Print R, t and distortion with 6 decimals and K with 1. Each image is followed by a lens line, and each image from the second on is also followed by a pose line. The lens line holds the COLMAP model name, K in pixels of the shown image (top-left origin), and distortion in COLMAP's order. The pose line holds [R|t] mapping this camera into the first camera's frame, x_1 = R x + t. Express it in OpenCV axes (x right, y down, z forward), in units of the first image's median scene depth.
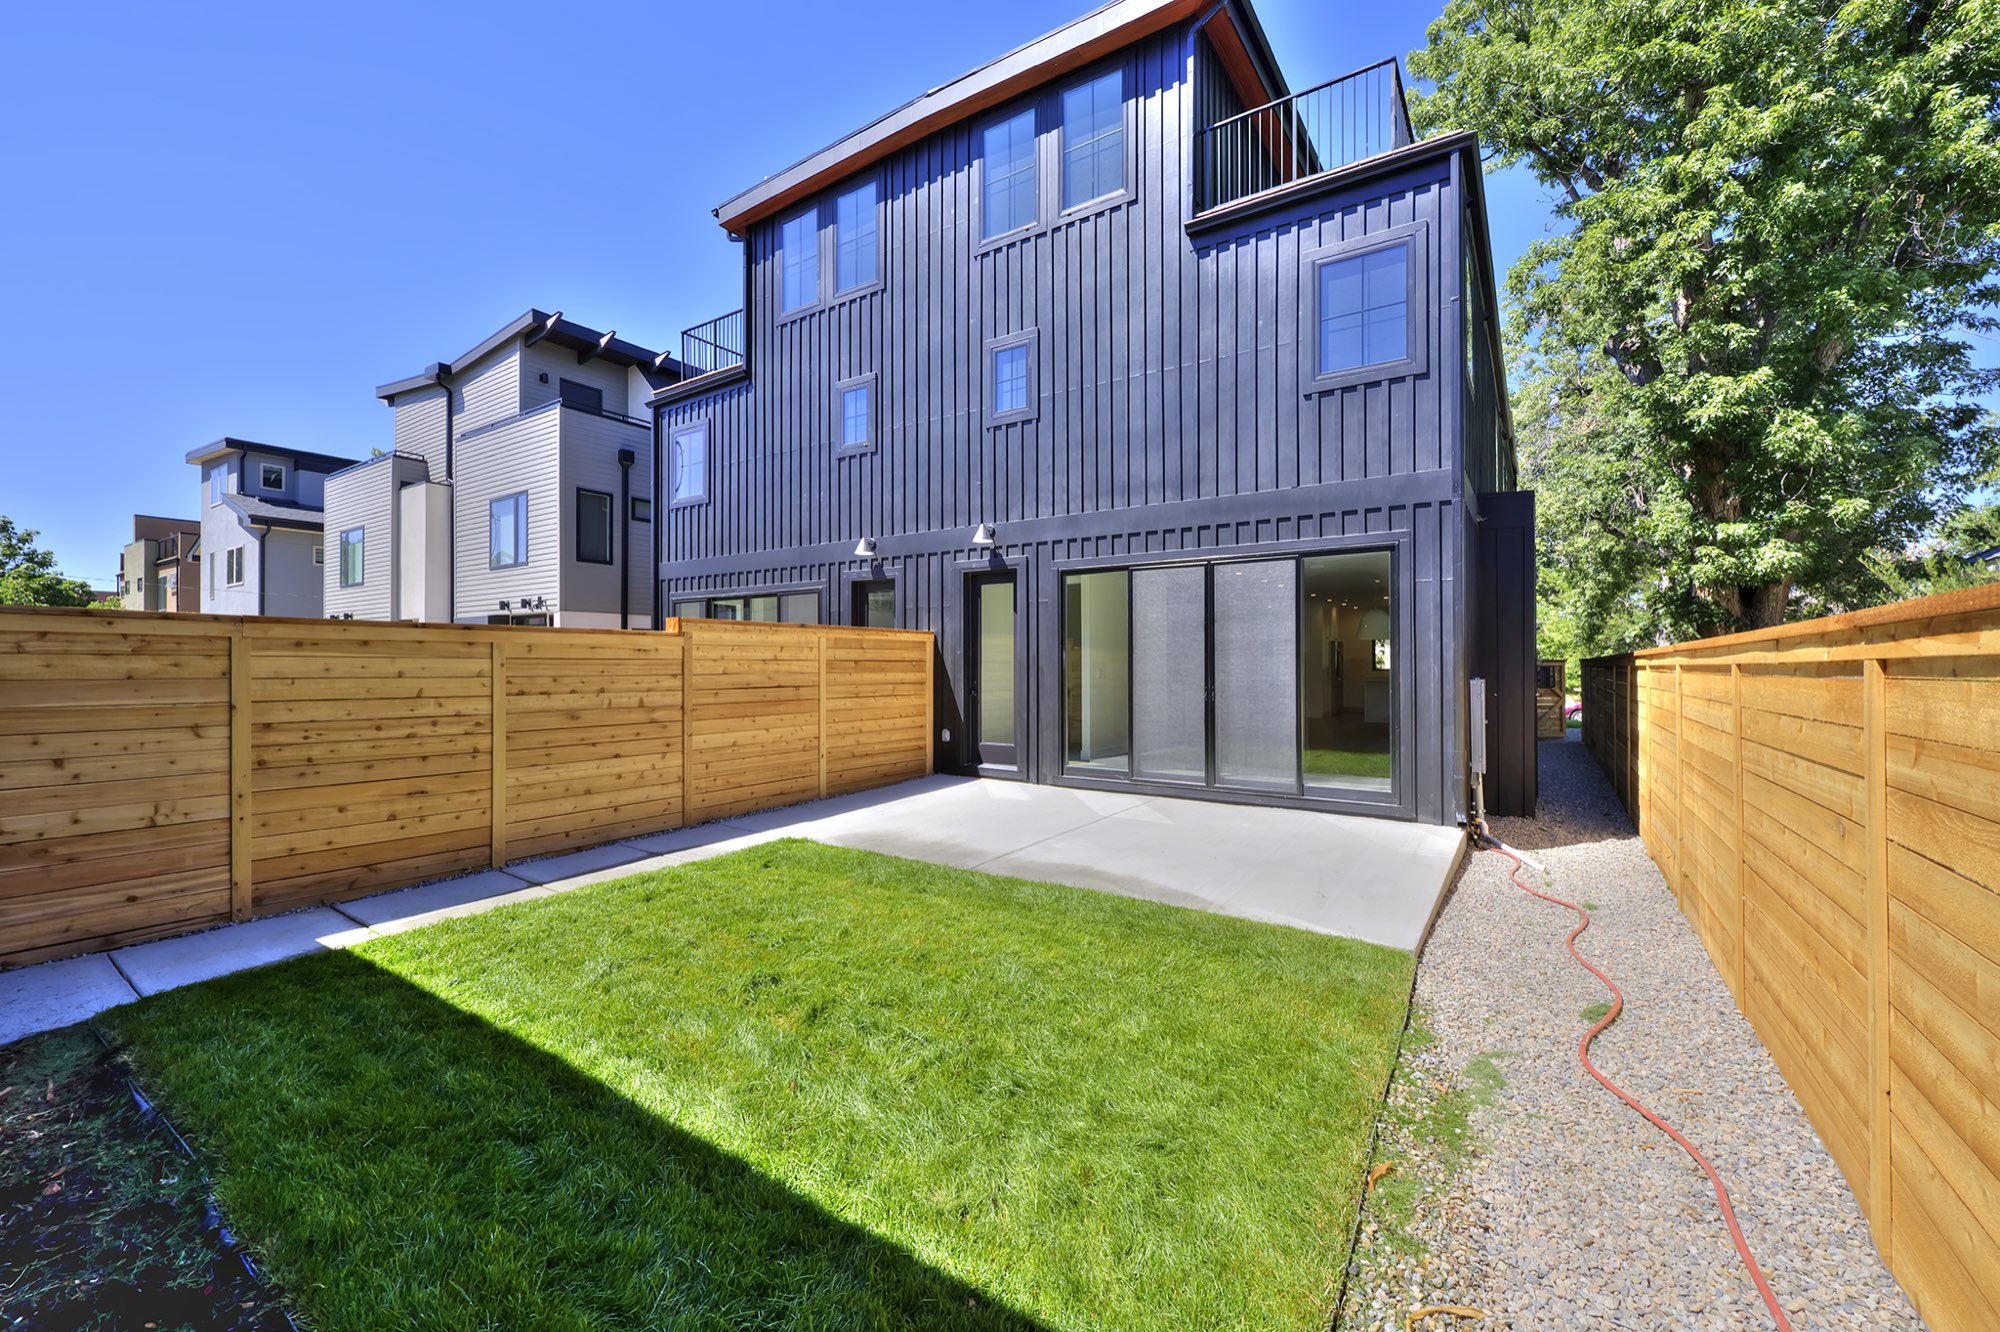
lens RADIAL K [[804.2, 0, 1000.0], [0, 804.2, 666.0], [0, 0, 1]] dist [-0.001697, -0.000696]
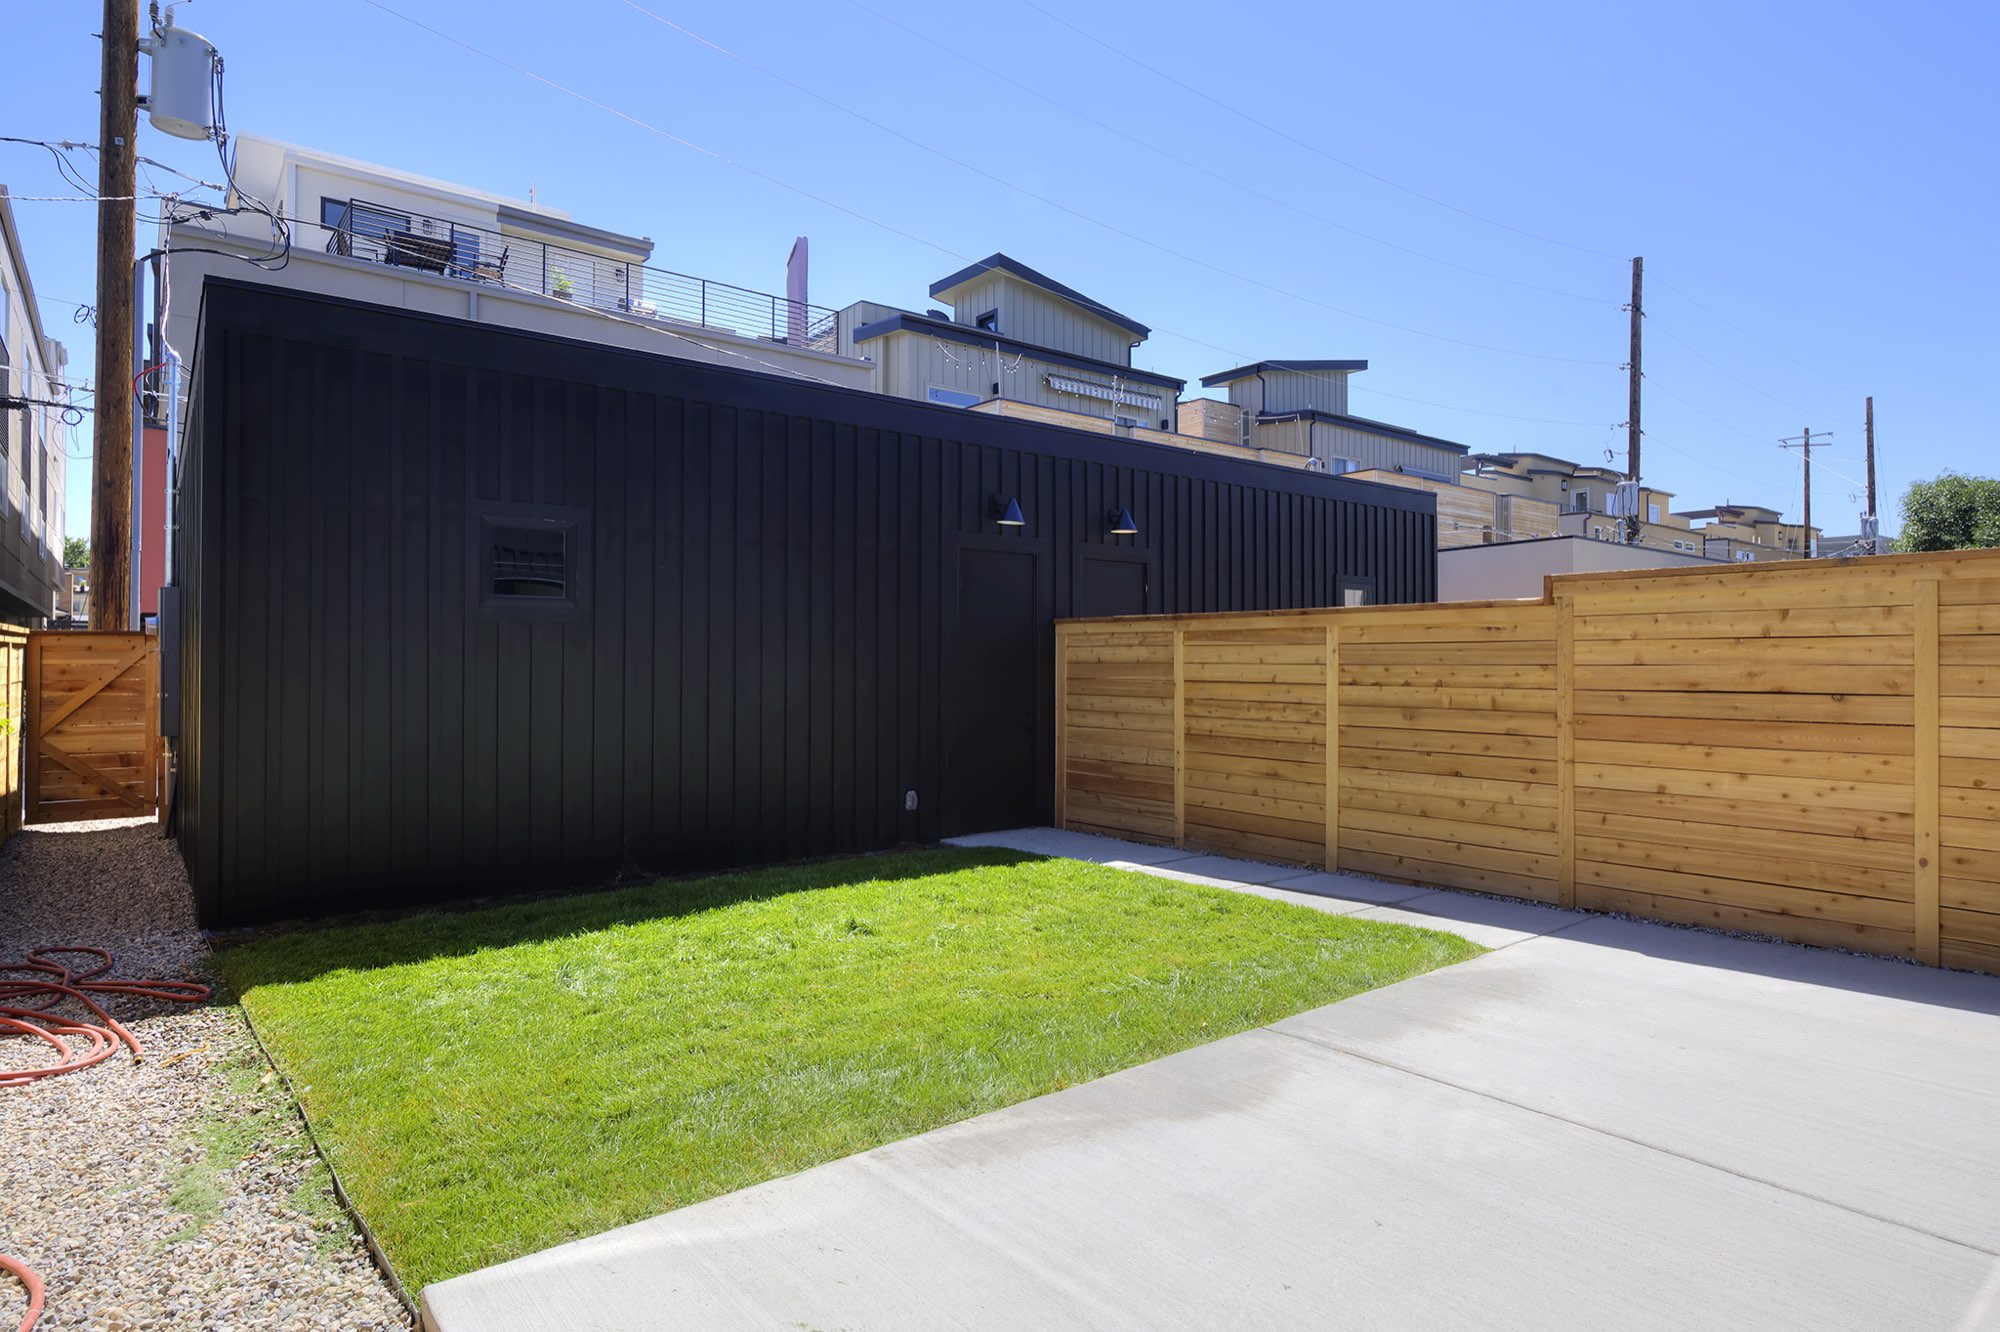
lens RADIAL K [[1088.9, 0, 1005.5], [0, 1088.9, 652.3], [0, 0, 1]] dist [0.000224, 0.000346]
pose [[-0.300536, -0.009301, -0.953725, 0.581267], [-0.003792, 0.999956, -0.008556, 0.010310], [0.953763, 0.001045, -0.300558, 0.875362]]
